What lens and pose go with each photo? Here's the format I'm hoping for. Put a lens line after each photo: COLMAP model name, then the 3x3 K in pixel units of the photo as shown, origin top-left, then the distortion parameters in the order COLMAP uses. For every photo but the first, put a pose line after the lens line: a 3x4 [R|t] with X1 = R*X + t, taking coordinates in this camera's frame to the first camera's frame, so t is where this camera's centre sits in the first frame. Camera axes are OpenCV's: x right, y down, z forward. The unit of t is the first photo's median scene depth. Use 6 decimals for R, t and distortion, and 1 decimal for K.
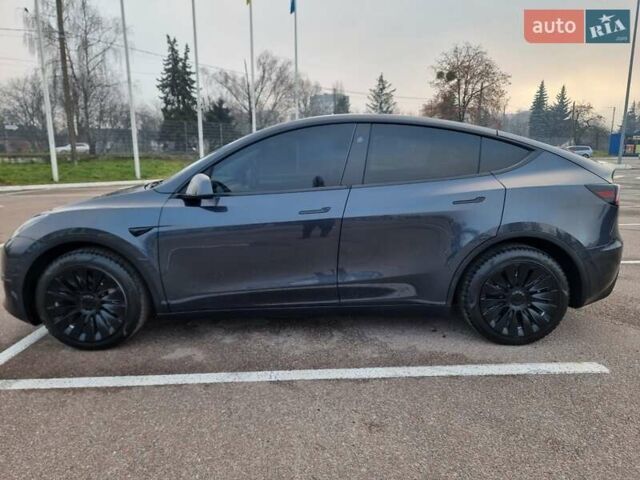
lens RADIAL K [[443.6, 0, 322.5], [0, 443.6, 237.7], [0, 0, 1]] dist [0.066640, -0.055630]
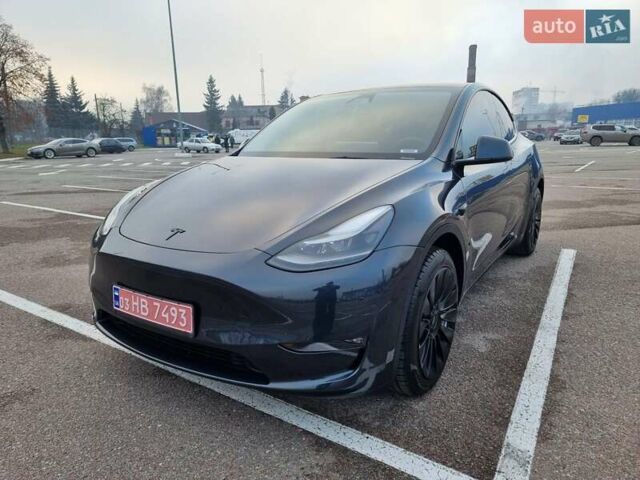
lens RADIAL K [[443.6, 0, 325.4], [0, 443.6, 240.9], [0, 0, 1]] dist [0.066640, -0.055630]
pose [[0.543858, -0.192496, 0.816801, -0.085365], [0.175498, 0.977902, 0.113610, -0.006548], [-0.820621, 0.081559, 0.565623, 0.053696]]
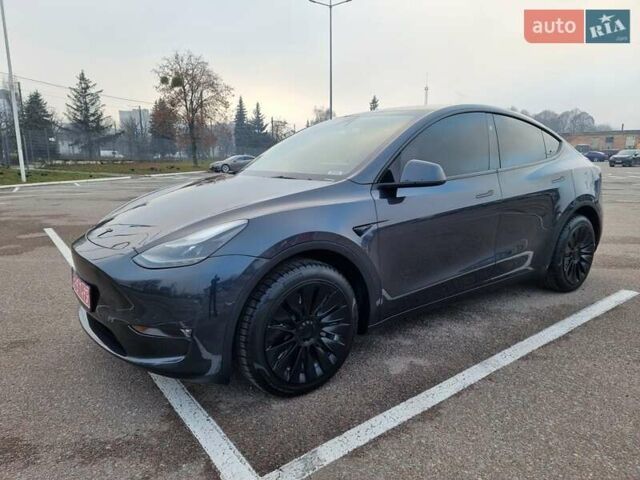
lens RADIAL K [[443.6, 0, 325.3], [0, 443.6, 241.4], [0, 0, 1]] dist [0.066640, -0.055630]
pose [[0.802374, -0.111580, 0.586299, -0.067483], [0.118367, 0.992605, 0.026916, -0.001641], [-0.584967, 0.047802, 0.809648, 0.026642]]
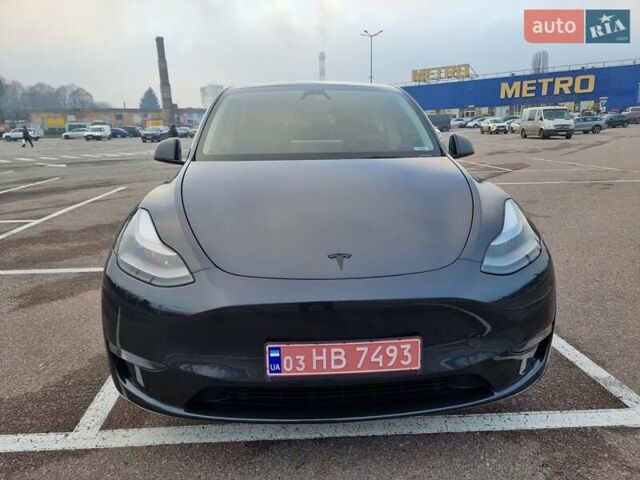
lens RADIAL K [[443.6, 0, 331.5], [0, 443.6, 243.9], [0, 0, 1]] dist [0.066640, -0.055630]
pose [[-0.062015, -0.246807, 0.967078, -0.091503], [0.212893, 0.943373, 0.254409, -0.015750], [-0.975105, 0.221662, -0.005959, 0.093681]]
